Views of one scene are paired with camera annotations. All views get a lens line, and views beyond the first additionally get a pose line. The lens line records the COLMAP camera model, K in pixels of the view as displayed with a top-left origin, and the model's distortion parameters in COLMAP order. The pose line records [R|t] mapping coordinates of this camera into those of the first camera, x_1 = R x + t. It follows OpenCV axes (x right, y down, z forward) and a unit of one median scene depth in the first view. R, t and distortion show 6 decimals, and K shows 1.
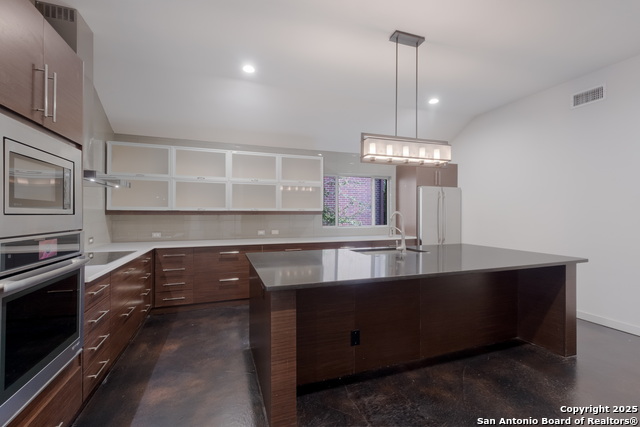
lens RADIAL K [[275.3, 0, 322.2], [0, 275.3, 213.0], [0, 0, 1]] dist [-0.000602, -0.000103]
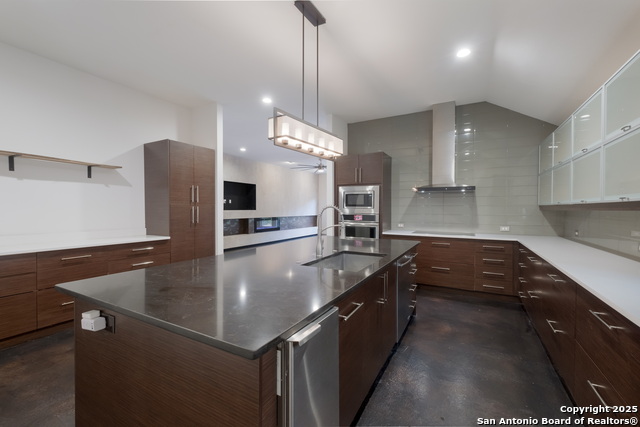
lens RADIAL K [[277.6, 0, 317.0], [0, 277.6, 211.6], [0, 0, 1]] dist [0.001313, -0.000107]
pose [[-0.758859, 0.005526, -0.651231, 0.620310], [-0.001917, 0.999941, 0.010718, 0.003978], [0.651252, 0.009382, -0.758804, 1.195696]]
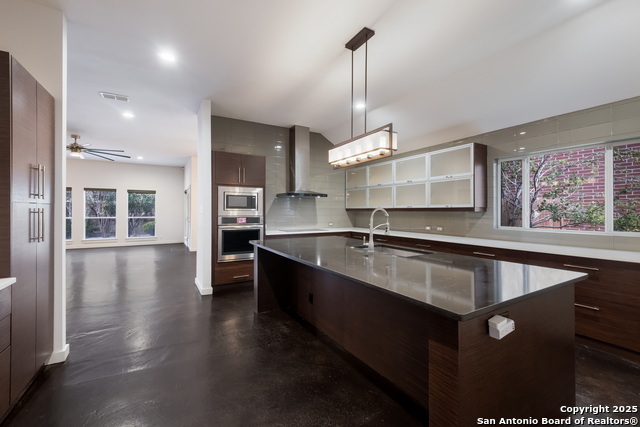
lens RADIAL K [[276.3, 0, 319.4], [0, 276.3, 208.6], [0, 0, 1]] dist [0.020330, -0.000218]
pose [[0.186175, -0.004879, -0.982504, 0.907815], [0.001498, 0.999988, -0.004682, 0.000161], [0.982515, -0.000601, 0.186180, 0.461988]]
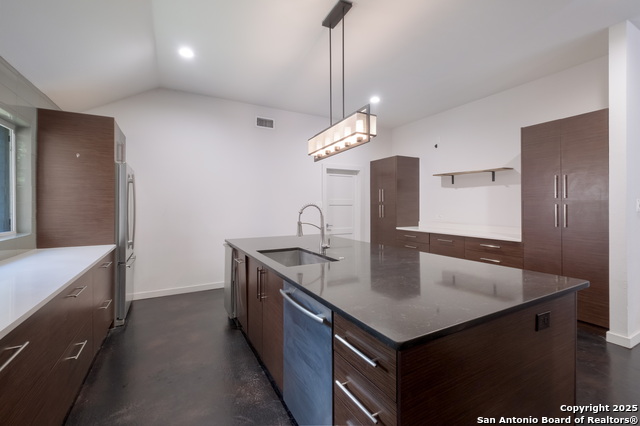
lens RADIAL K [[276.3, 0, 319.4], [0, 276.3, 208.1], [0, 0, 1]] dist [0.020330, -0.000218]
pose [[-0.143901, -0.002083, 0.989590, -0.419470], [-0.000178, 0.999998, 0.002079, 0.007465], [-0.989592, 0.000123, -0.143901, 0.829258]]
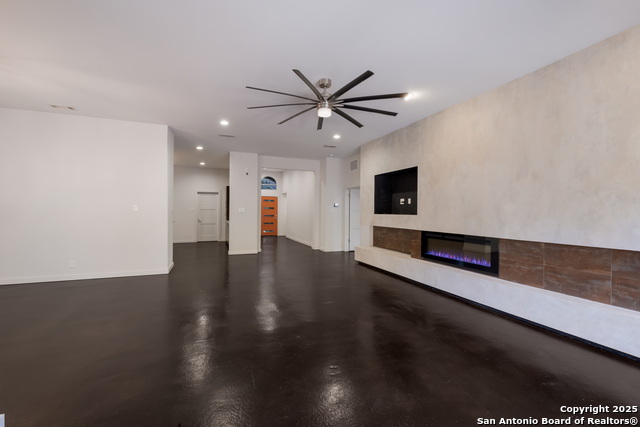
lens RADIAL K [[276.3, 0, 319.4], [0, 276.3, 208.6], [0, 0, 1]] dist [0.020330, -0.000218]
pose [[-0.021961, 0.008141, 0.999726, -1.942728], [-0.007177, 0.999940, -0.008300, 0.001538], [-0.999733, -0.007358, -0.021901, -0.607413]]
